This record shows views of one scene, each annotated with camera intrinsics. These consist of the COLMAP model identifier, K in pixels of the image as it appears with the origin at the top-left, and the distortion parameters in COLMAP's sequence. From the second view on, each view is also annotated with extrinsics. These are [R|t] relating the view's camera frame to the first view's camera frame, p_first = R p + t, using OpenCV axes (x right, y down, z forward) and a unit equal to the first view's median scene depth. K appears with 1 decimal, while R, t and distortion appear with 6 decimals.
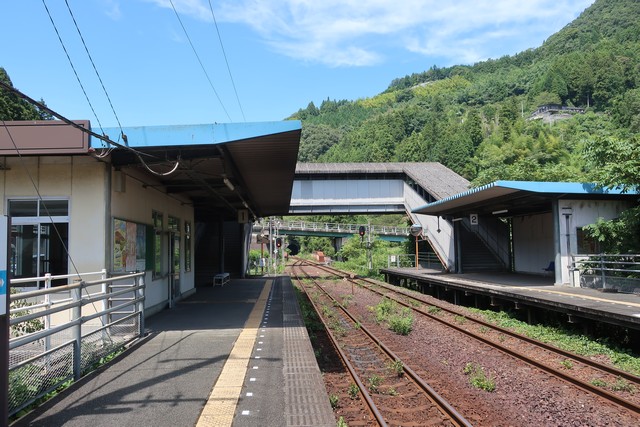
lens RADIAL K [[505.2, 0, 328.6], [0, 505.2, 207.7], [0, 0, 1]] dist [0.000069, -0.000112]
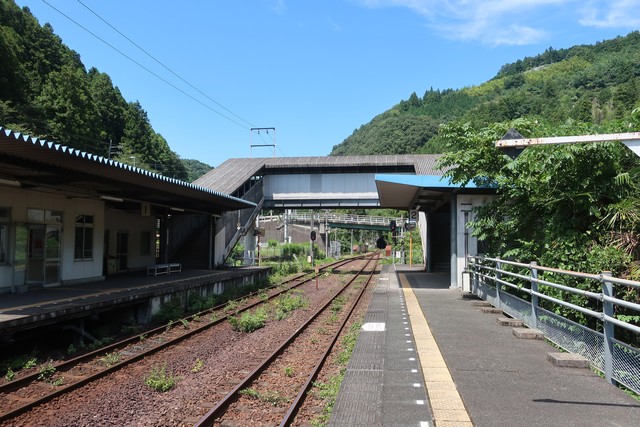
lens RADIAL K [[505.2, 0, 326.9], [0, 505.2, 215.4], [0, 0, 1]] dist [0.000069, -0.000112]
pose [[0.976007, 0.011304, -0.217447, 0.025990], [-0.004885, 0.999537, 0.030035, -0.000308], [0.217686, -0.028252, 0.975610, 0.003749]]
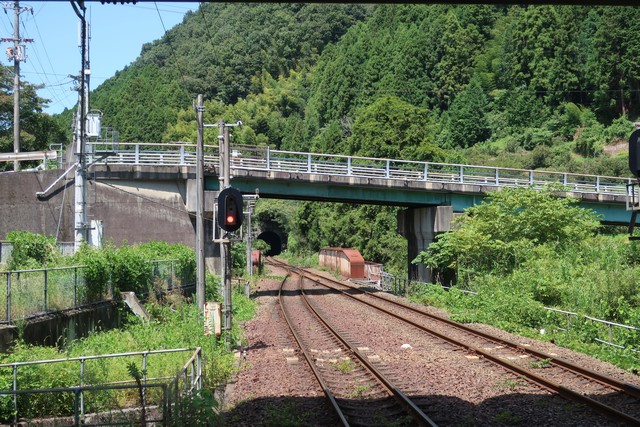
lens RADIAL K [[958.4, 0, 324.4], [0, 958.4, 213.3], [0, 0, 1]] dist [-0.034577, 0.000000]
pose [[0.999886, 0.011460, -0.009785, -0.009621], [-0.010946, 0.998636, 0.051052, 0.008662], [0.010357, -0.050939, 0.998648, 0.104196]]
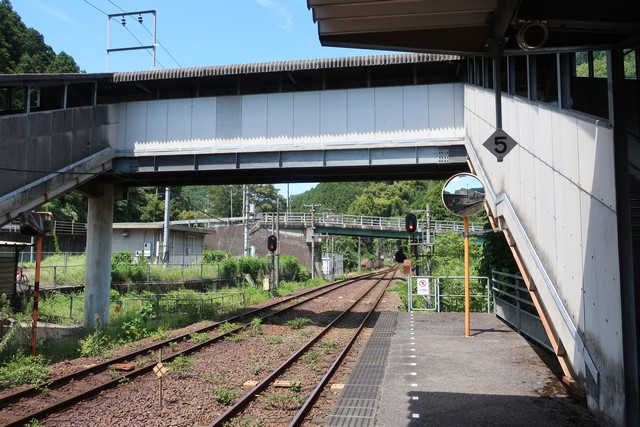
lens RADIAL K [[505.2, 0, 324.7], [0, 505.2, 214.8], [0, 0, 1]] dist [0.000069, -0.000112]
pose [[0.965251, 0.001153, -0.261323, 0.019695], [-0.000537, 0.999997, 0.002427, 0.006199], [0.261325, -0.002202, 0.965248, 0.080331]]
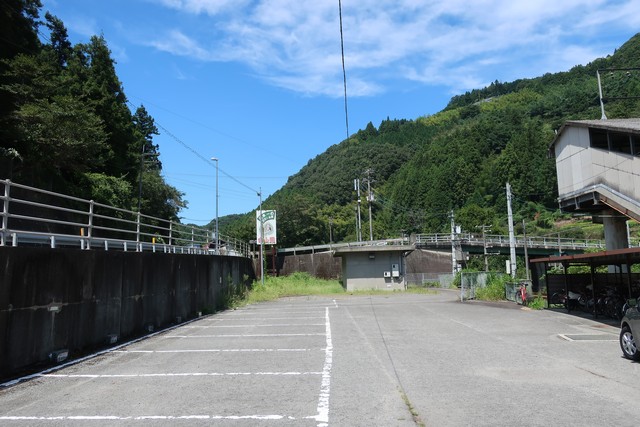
lens RADIAL K [[505.2, 0, 326.0], [0, 505.2, 210.8], [0, 0, 1]] dist [0.000069, -0.000112]
pose [[0.996208, -0.021571, -0.084282, -0.063004], [0.017750, 0.998792, -0.045825, 0.005235], [0.085169, 0.044155, 0.995388, 0.054166]]
